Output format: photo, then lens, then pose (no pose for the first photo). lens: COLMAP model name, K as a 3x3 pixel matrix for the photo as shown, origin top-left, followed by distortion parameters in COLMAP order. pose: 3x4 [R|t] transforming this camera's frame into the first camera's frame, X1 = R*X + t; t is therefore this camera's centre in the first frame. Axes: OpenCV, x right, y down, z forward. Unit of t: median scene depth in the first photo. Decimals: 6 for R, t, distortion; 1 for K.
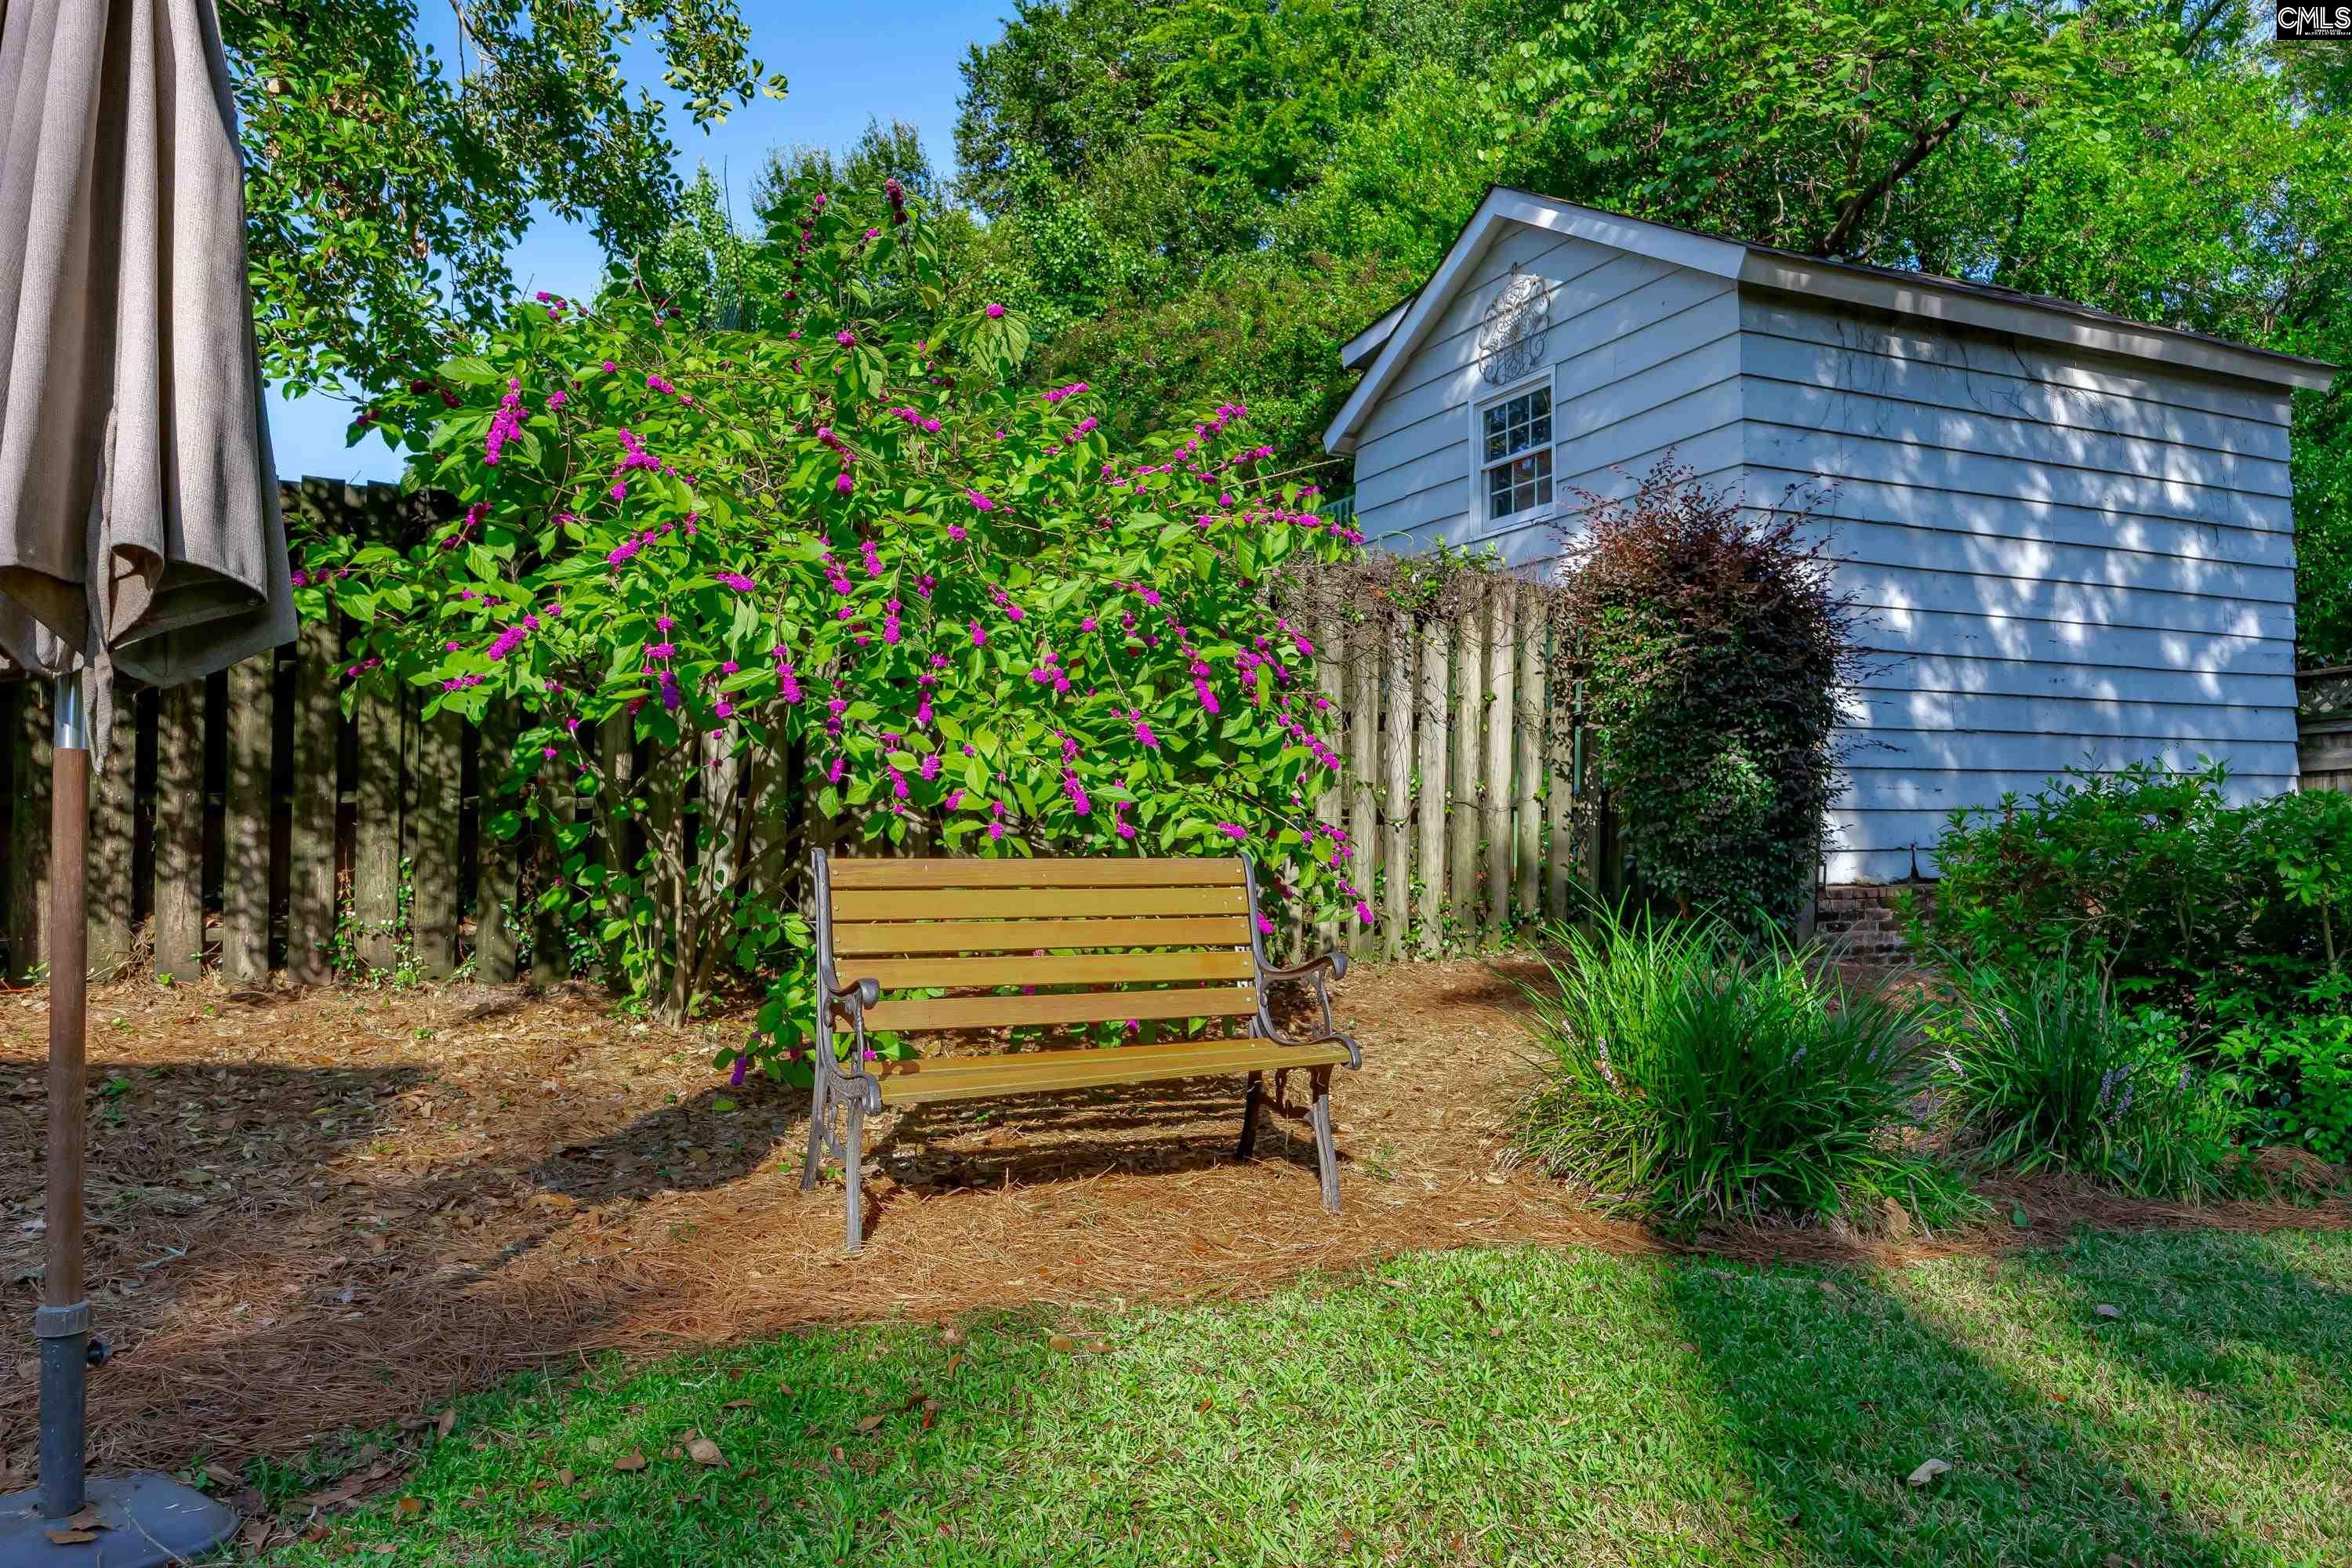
lens RADIAL K [[1575.2, 0, 1180.9], [0, 1575.2, 850.2], [0, 0, 1]] dist [-0.016976, 0.002031]
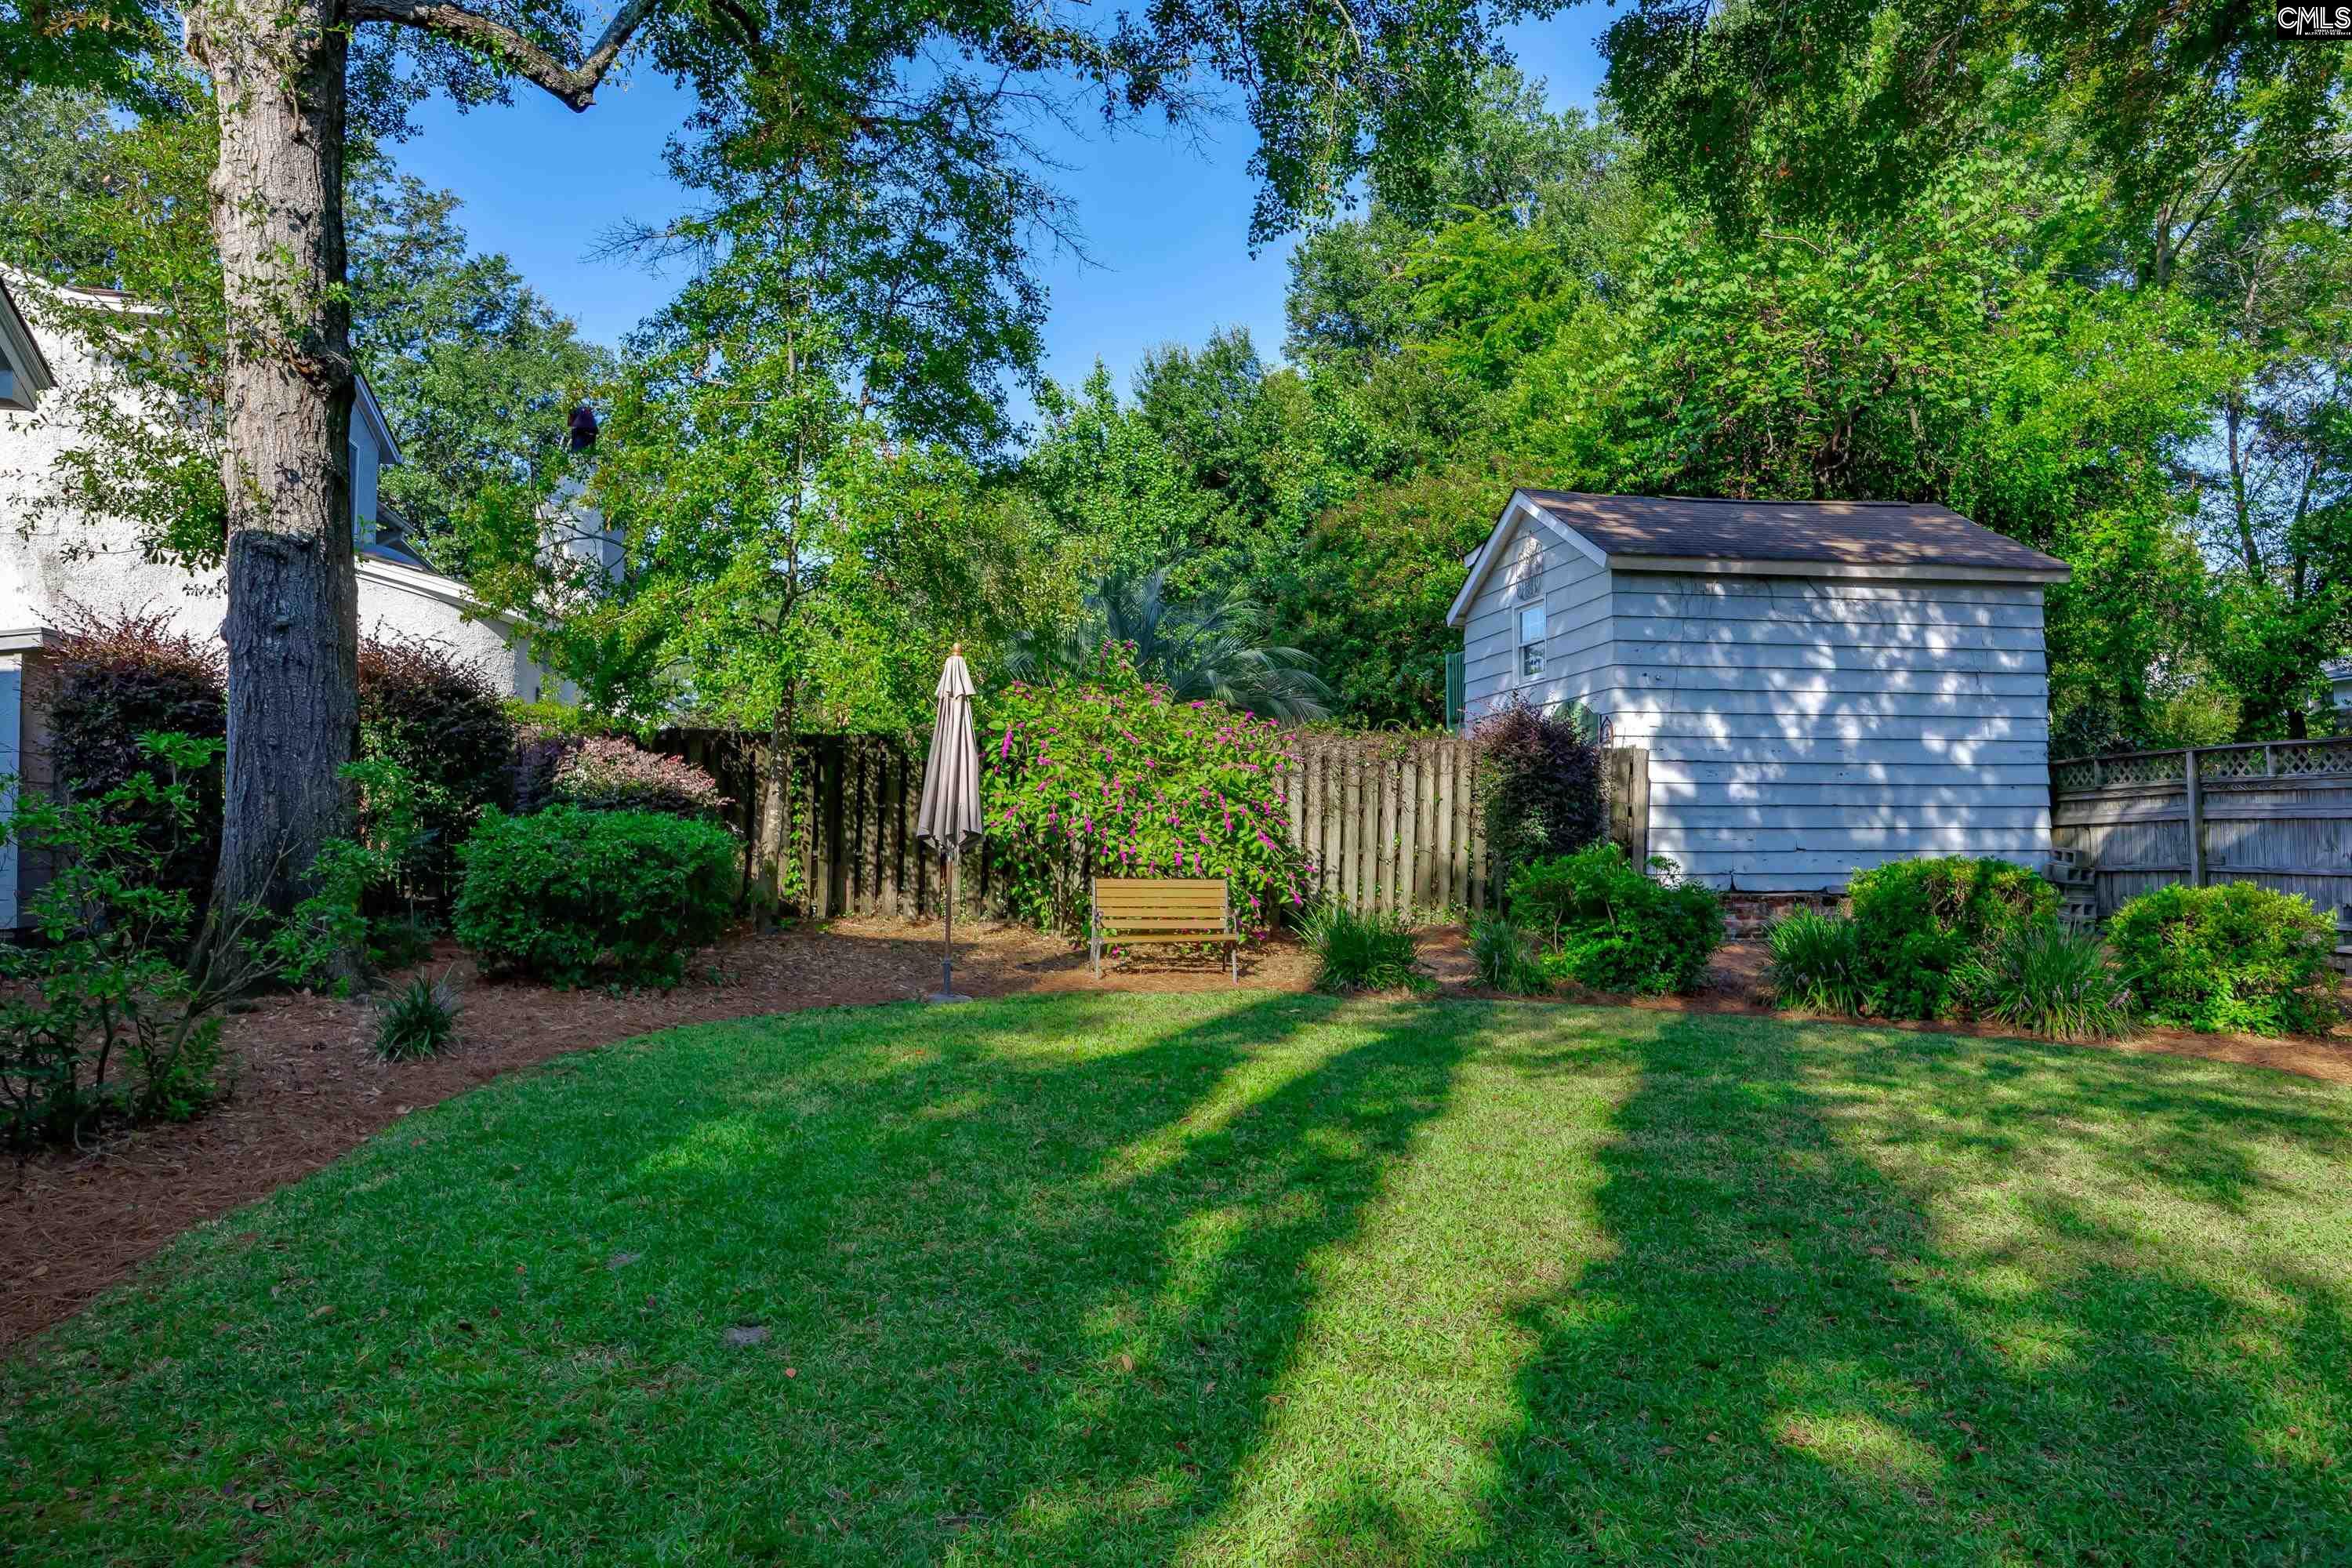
lens RADIAL K [[1695.5, 0, 1176.0], [0, 1695.5, 784.0], [0, 0, 1]] dist [-0.007920, -0.007694]
pose [[0.966331, -0.002825, -0.257285, 0.584162], [-0.006953, 0.999288, -0.037088, -0.043028], [0.257207, 0.037629, 0.965624, -1.658726]]
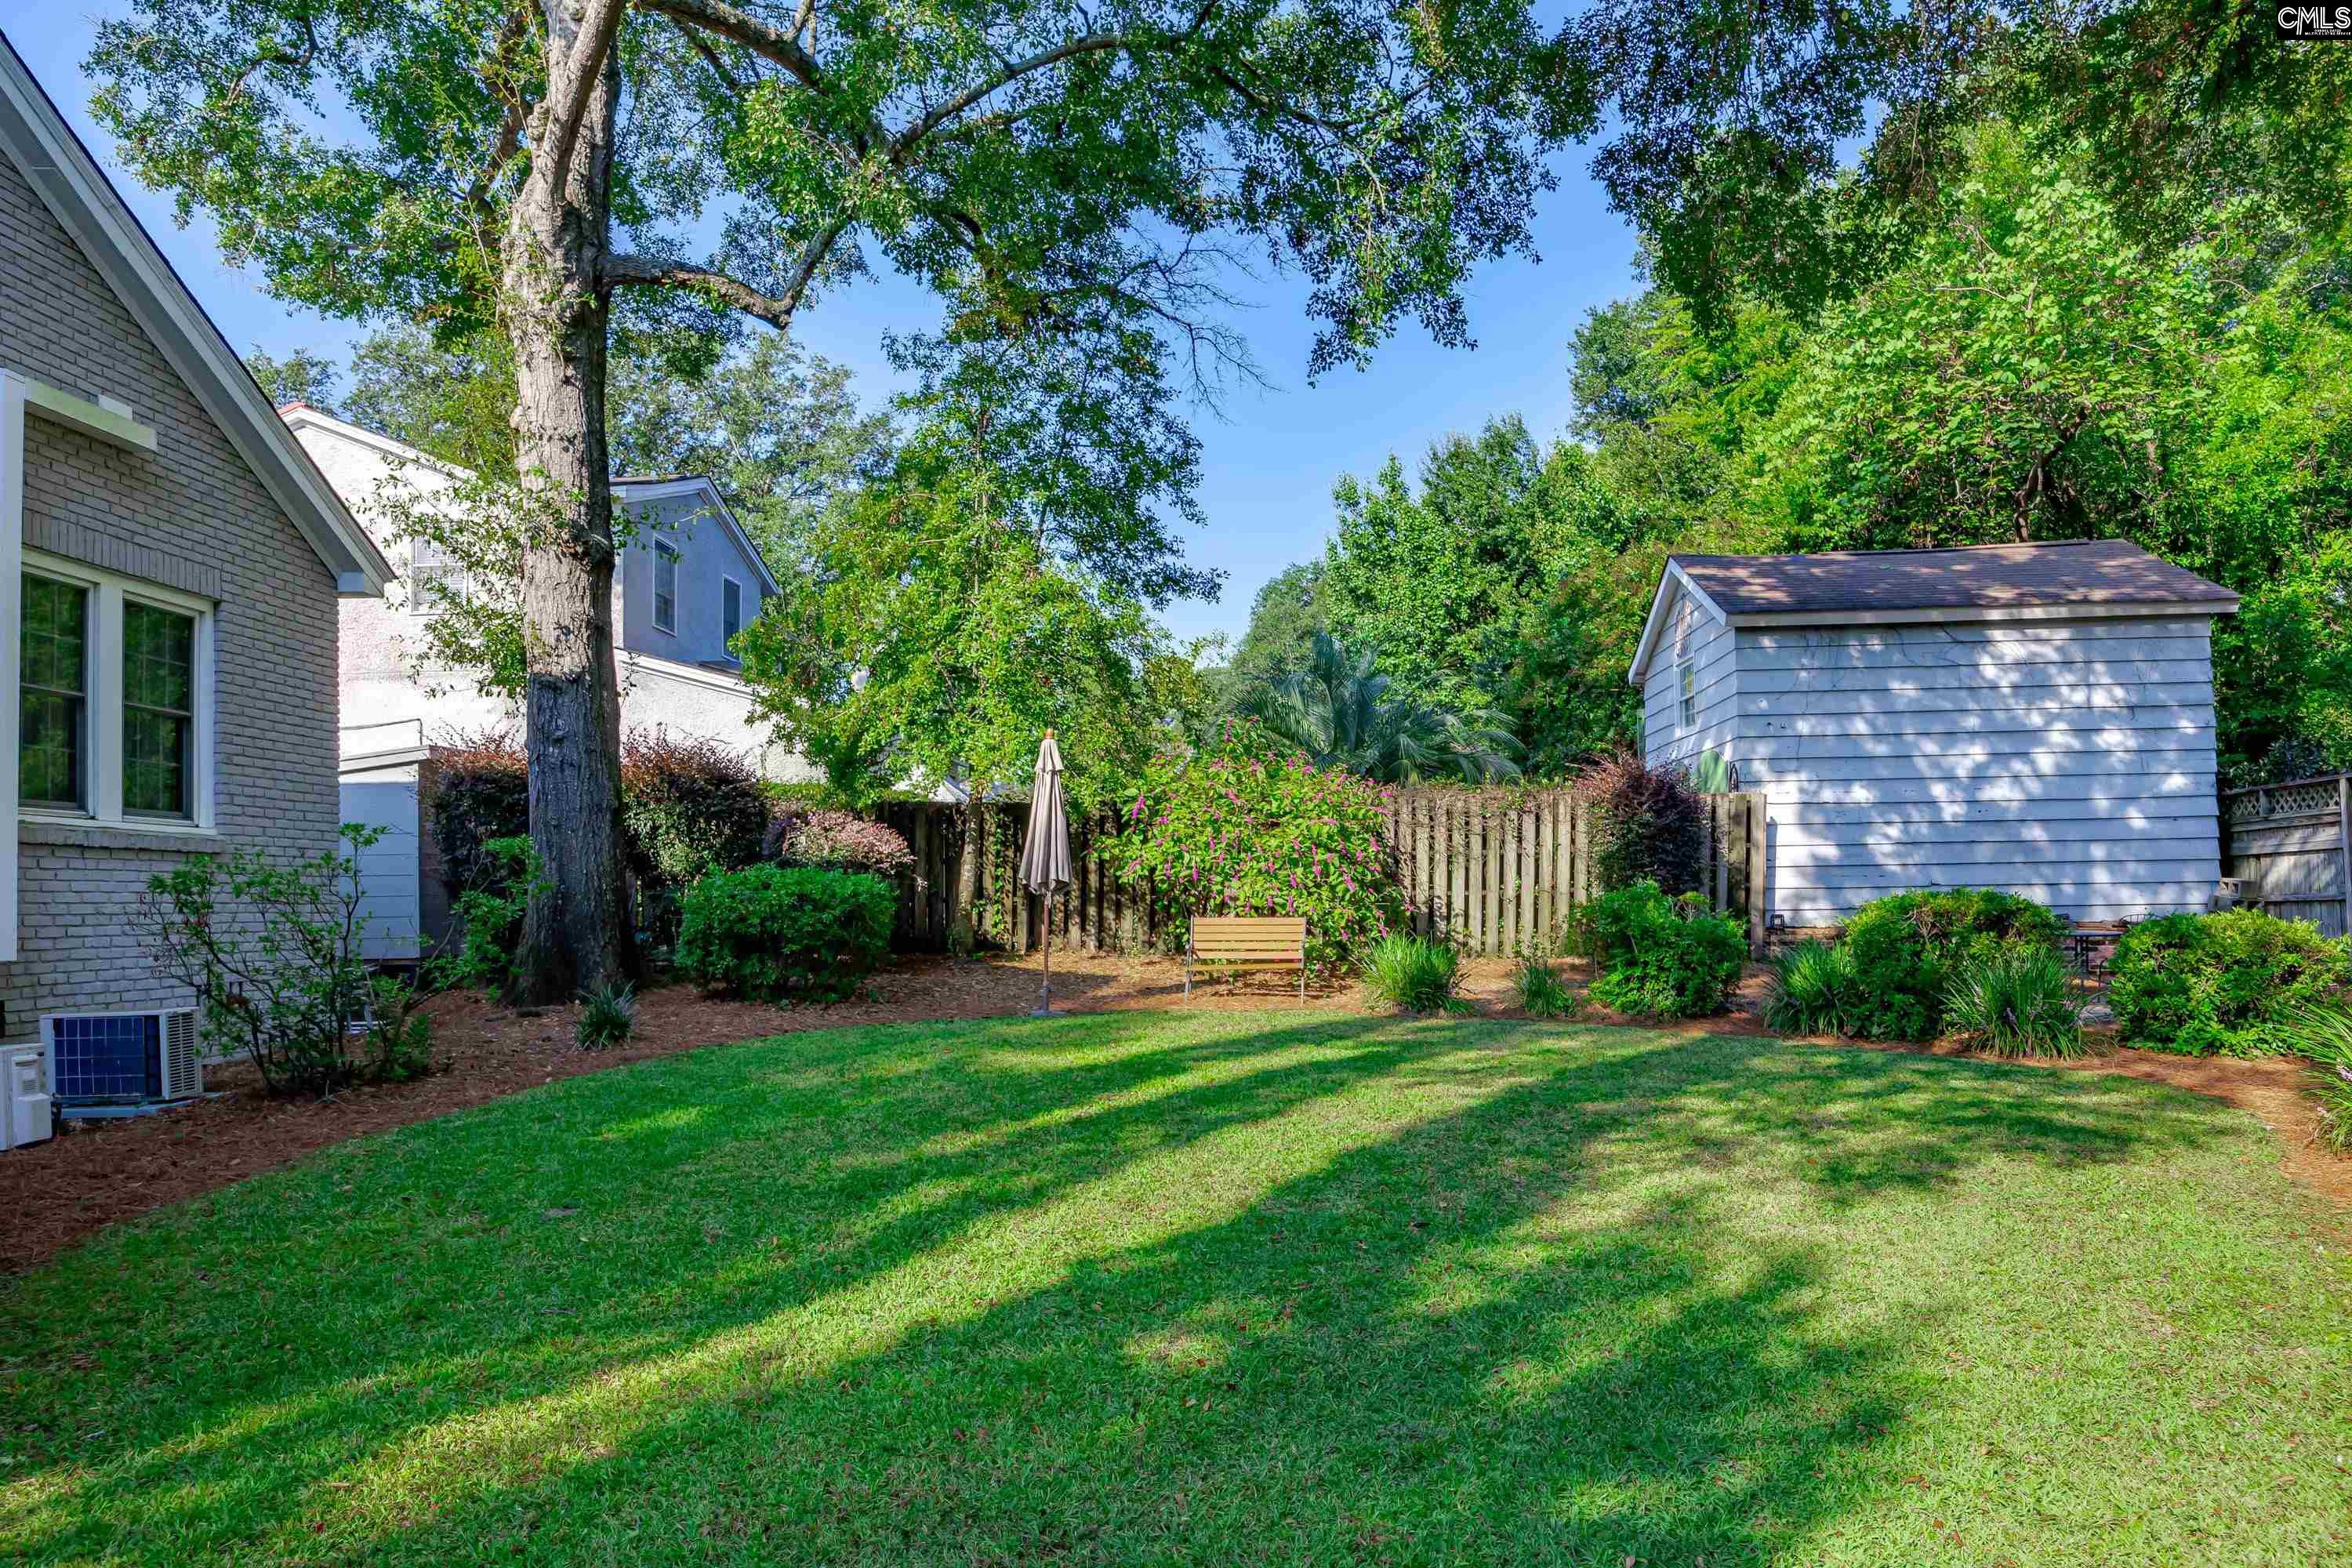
lens RADIAL K [[1575.2, 0, 1180.9], [0, 1575.2, 850.2], [0, 0, 1]] dist [-0.016976, 0.002031]
pose [[0.857123, -0.019774, -0.514732, 1.216004], [0.005944, 0.999576, -0.028502, -0.036083], [0.515078, 0.021370, 0.856877, -1.672838]]
